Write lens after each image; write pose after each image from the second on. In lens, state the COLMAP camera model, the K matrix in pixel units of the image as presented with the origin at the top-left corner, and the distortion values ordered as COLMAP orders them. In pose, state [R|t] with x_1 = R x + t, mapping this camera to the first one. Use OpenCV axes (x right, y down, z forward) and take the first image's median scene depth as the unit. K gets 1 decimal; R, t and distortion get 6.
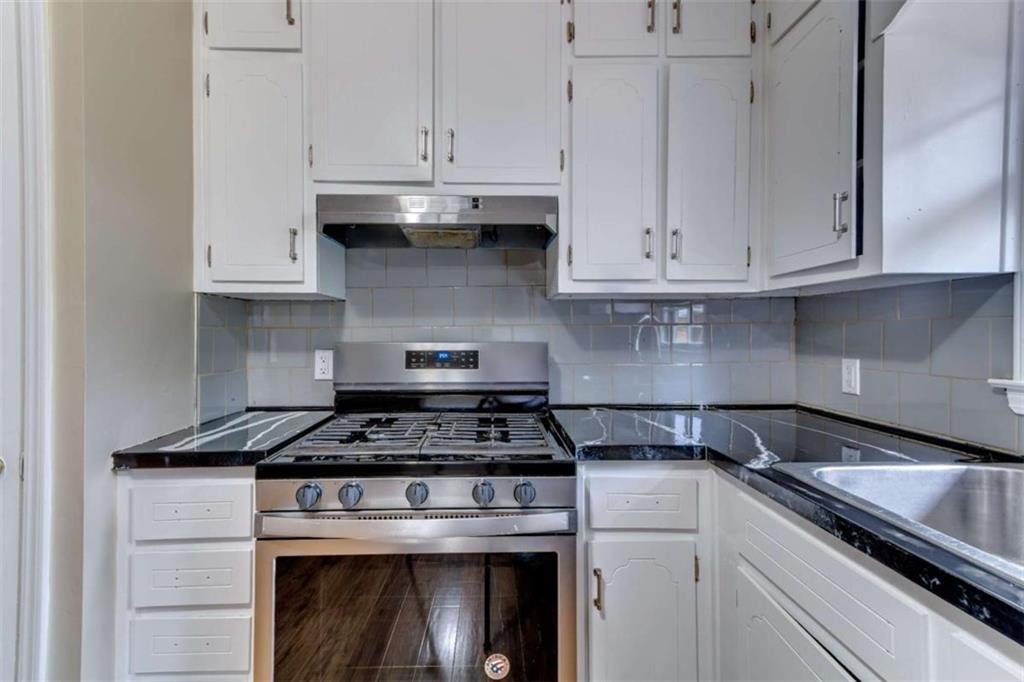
lens RADIAL K [[472.4, 0, 512.0], [0, 472.4, 341.0], [0, 0, 1]] dist [0.000024, 0.000030]
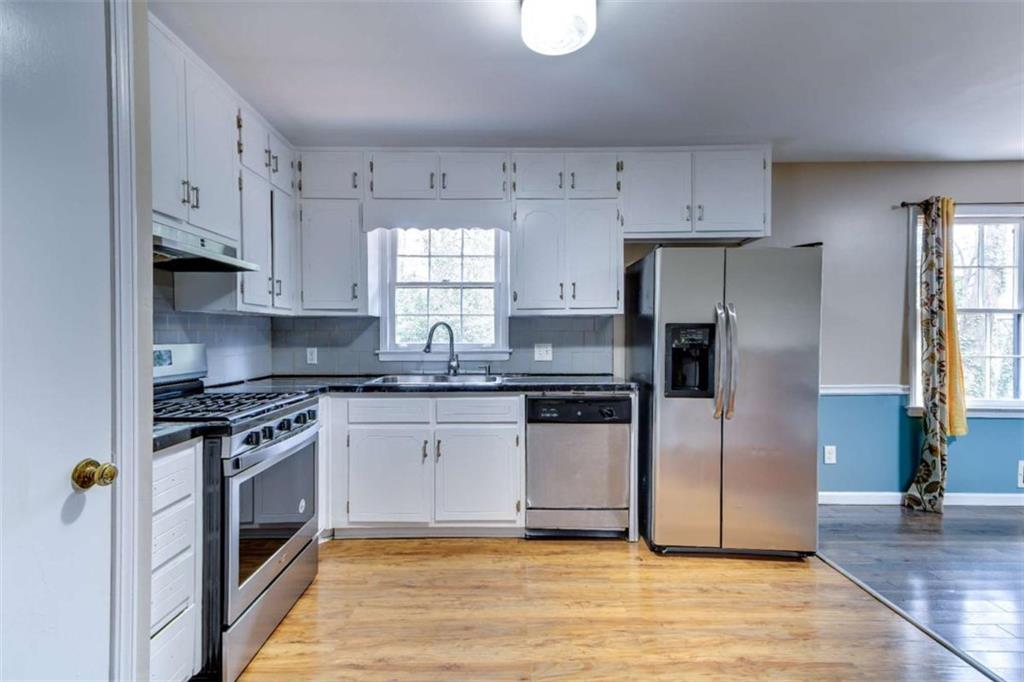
lens RADIAL K [[472.4, 0, 512.0], [0, 472.4, 341.0], [0, 0, 1]] dist [0.000024, 0.000030]
pose [[0.006288, -0.011405, 0.999915, -1.466798], [0.024188, 0.999644, 0.011250, 0.004560], [-0.999688, 0.024115, 0.006561, 0.085693]]
